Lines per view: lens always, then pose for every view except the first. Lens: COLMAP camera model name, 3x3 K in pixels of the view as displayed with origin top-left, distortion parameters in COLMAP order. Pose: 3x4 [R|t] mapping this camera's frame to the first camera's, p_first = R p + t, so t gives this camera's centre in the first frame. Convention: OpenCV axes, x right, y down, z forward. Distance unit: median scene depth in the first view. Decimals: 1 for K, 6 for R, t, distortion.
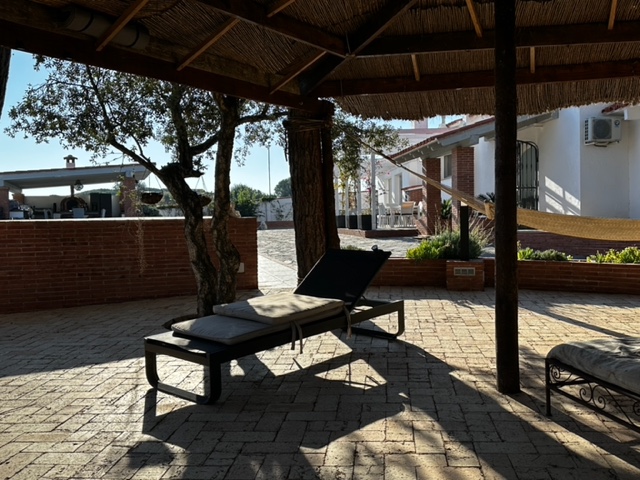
lens RADIAL K [[617.8, 0, 320.0], [0, 617.8, 240.0], [0, 0, 1]] dist [0.098380, -0.009435]
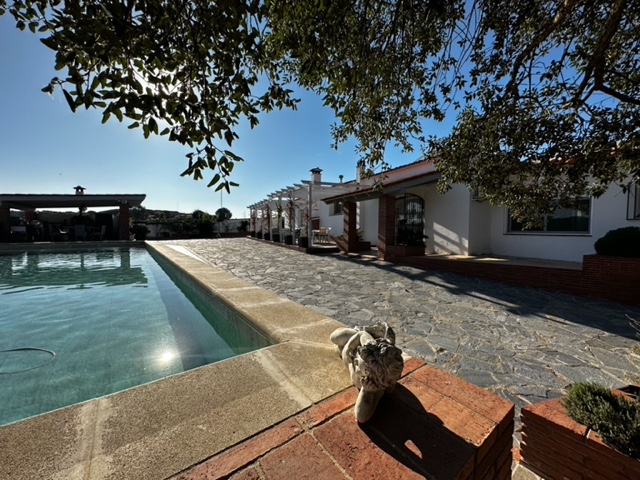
lens RADIAL K [[257.6, 0, 319.2], [0, 257.6, 239.7], [0, 0, 1]] dist [-0.002052, -0.000161]
pose [[0.949195, 0.014057, 0.314374, -0.072295], [-0.018334, 0.999775, 0.010652, -0.034849], [-0.314154, -0.015874, 0.949239, 0.328757]]
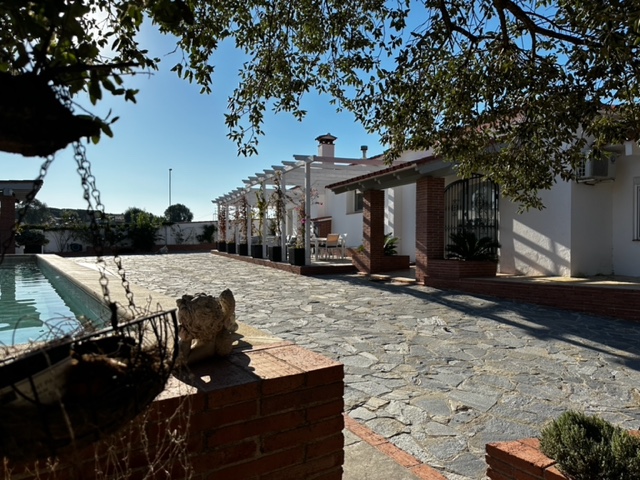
lens RADIAL K [[449.3, 0, 320.0], [0, 449.3, 240.0], [0, 0, 1]] dist [0.101397, -0.127262]
pose [[0.965245, 0.022714, 0.260358, -0.055209], [-0.015177, 0.999407, -0.030922, -0.027498], [-0.260906, 0.025896, 0.965017, 0.295290]]
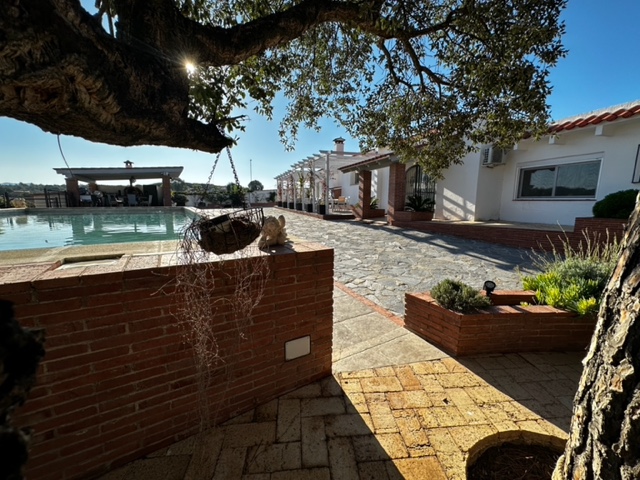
lens RADIAL K [[257.6, 0, 319.2], [0, 257.6, 239.7], [0, 0, 1]] dist [-0.002052, -0.000161]
pose [[0.979800, -0.003738, 0.199944, -0.055618], [-0.020343, 0.992775, 0.118250, -0.024361], [-0.198941, -0.119929, 0.972646, 0.279772]]
